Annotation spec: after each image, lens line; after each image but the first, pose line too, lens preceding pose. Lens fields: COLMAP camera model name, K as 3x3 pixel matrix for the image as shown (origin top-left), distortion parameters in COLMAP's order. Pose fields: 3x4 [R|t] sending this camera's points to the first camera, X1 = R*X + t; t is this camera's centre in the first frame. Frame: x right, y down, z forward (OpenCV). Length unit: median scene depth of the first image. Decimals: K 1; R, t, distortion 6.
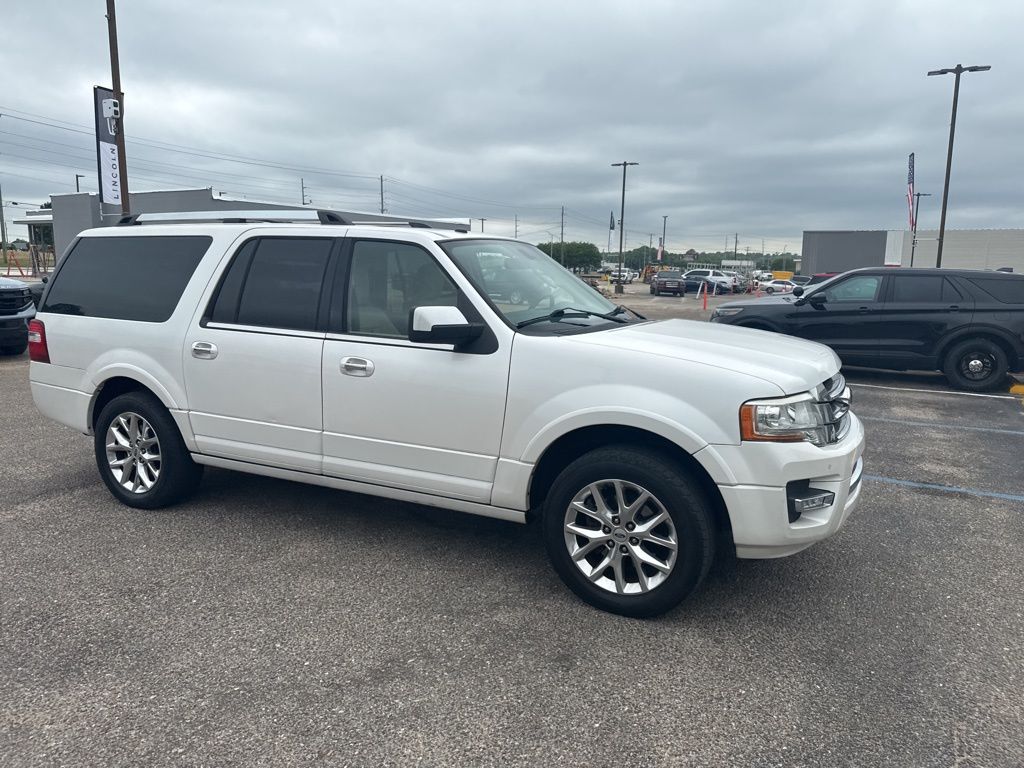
lens RADIAL K [[712.3, 0, 504.9], [0, 712.3, 396.3], [0, 0, 1]] dist [0.061607, -0.092269]
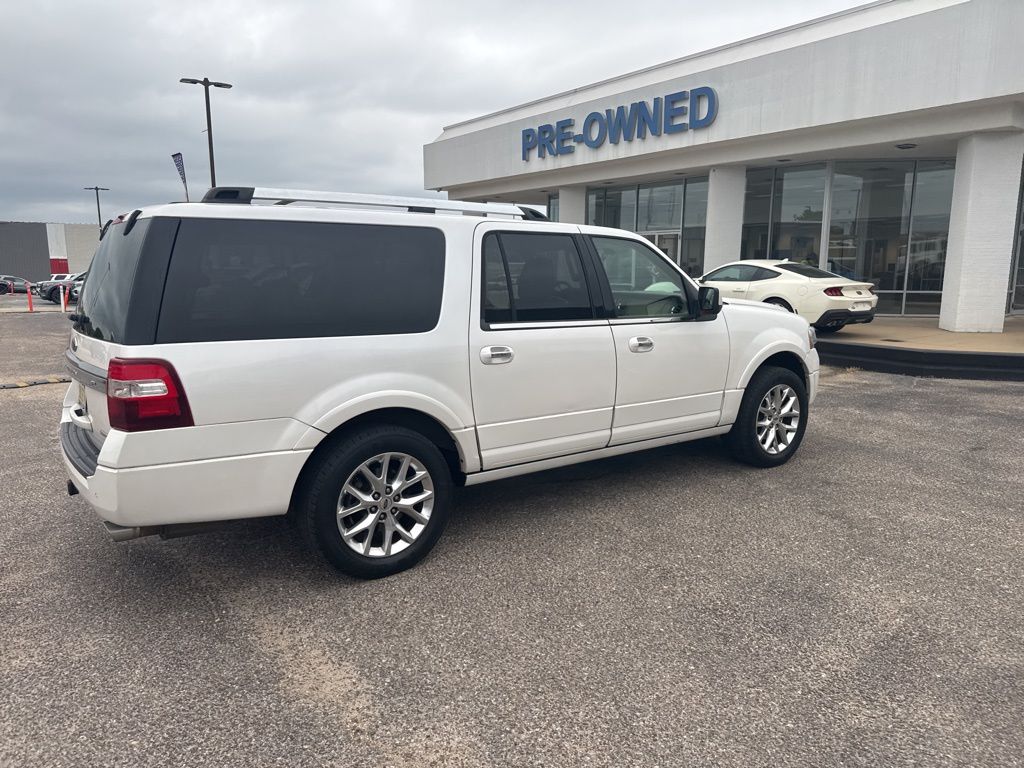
lens RADIAL K [[712.3, 0, 504.9], [0, 712.3, 396.3], [0, 0, 1]] dist [0.061607, -0.092269]
pose [[0.466886, -0.171815, 0.867466, -1.373767], [0.162766, 0.980881, 0.106675, -0.121454], [-0.869209, 0.091389, 0.485926, 0.628578]]
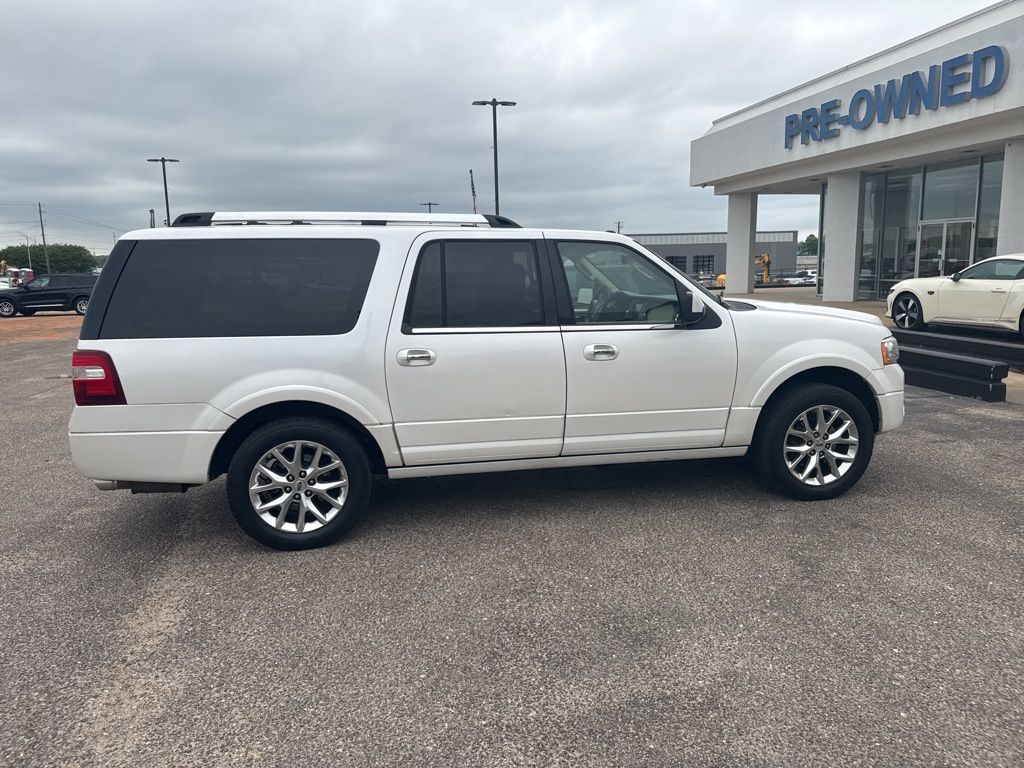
lens RADIAL K [[712.3, 0, 504.9], [0, 712.3, 396.3], [0, 0, 1]] dist [0.061607, -0.092269]
pose [[0.791631, -0.133842, 0.596159, -1.023227], [0.135543, 0.989870, 0.042247, -0.041443], [-0.595775, 0.047362, 0.801754, 0.184879]]
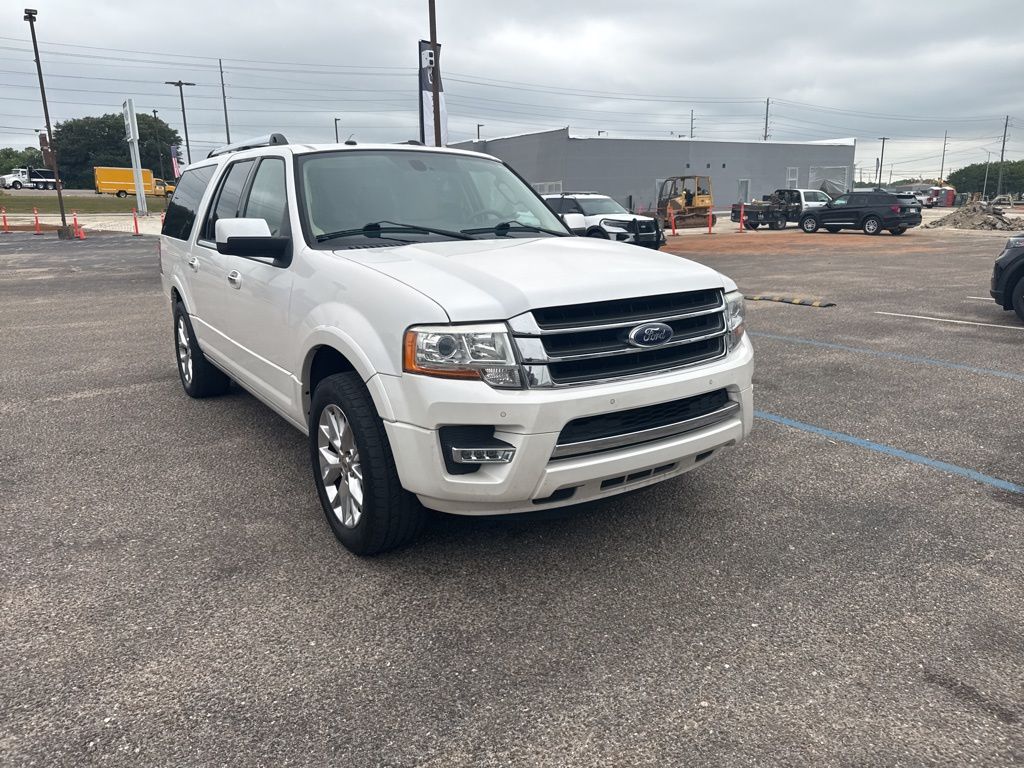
lens RADIAL K [[719.6, 0, 505.9], [0, 719.6, 383.7], [0, 0, 1]] dist [0.019660, -0.031002]
pose [[0.870160, 0.097615, -0.483004, 0.682832], [-0.063954, 0.994264, 0.085724, -0.004672], [0.488602, -0.043703, 0.871412, 0.246375]]
